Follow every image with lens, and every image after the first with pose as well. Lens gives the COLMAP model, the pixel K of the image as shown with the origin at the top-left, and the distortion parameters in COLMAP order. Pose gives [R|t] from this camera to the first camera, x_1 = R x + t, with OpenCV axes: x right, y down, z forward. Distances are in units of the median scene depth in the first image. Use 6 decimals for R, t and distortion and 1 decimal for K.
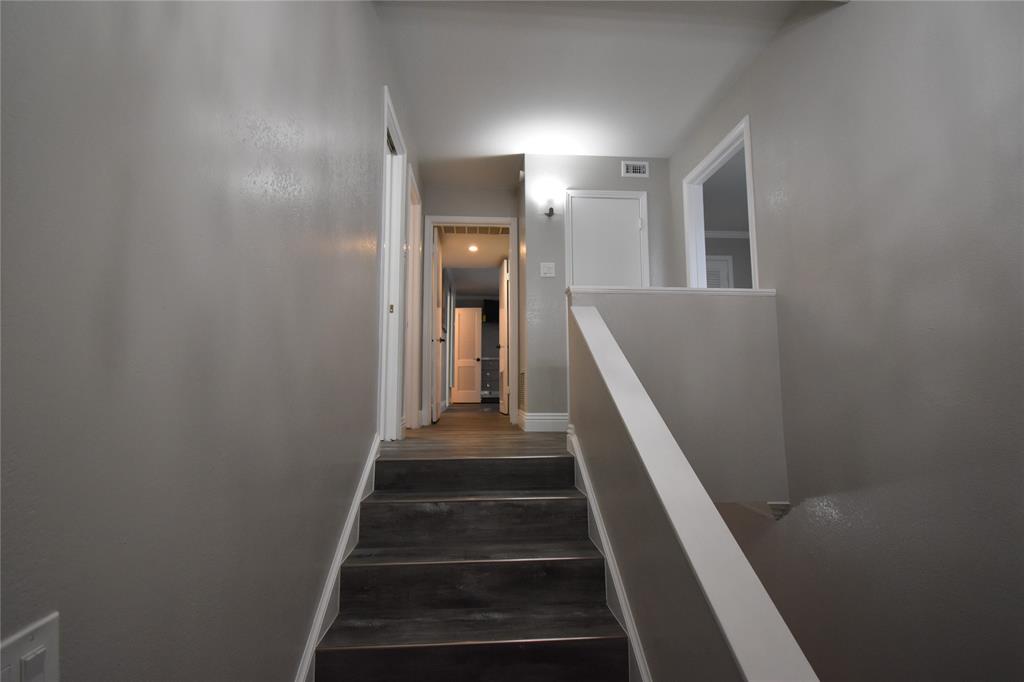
lens RADIAL K [[448.7, 0, 513.2], [0, 448.7, 339.5], [0, 0, 1]] dist [0.023634, -0.029342]
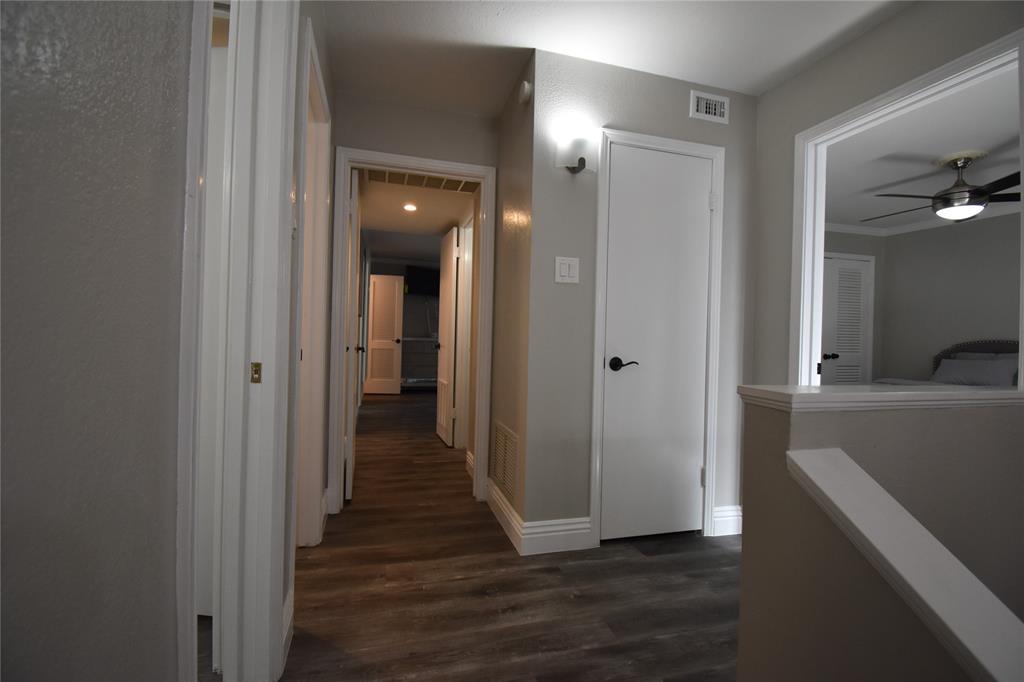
lens RADIAL K [[448.7, 0, 513.2], [0, 448.7, 339.5], [0, 0, 1]] dist [0.023634, -0.029342]
pose [[0.978868, 0.029264, 0.202388, -0.087380], [-0.049425, 0.994222, 0.095289, -0.101235], [-0.198430, -0.103279, 0.974658, 0.385039]]
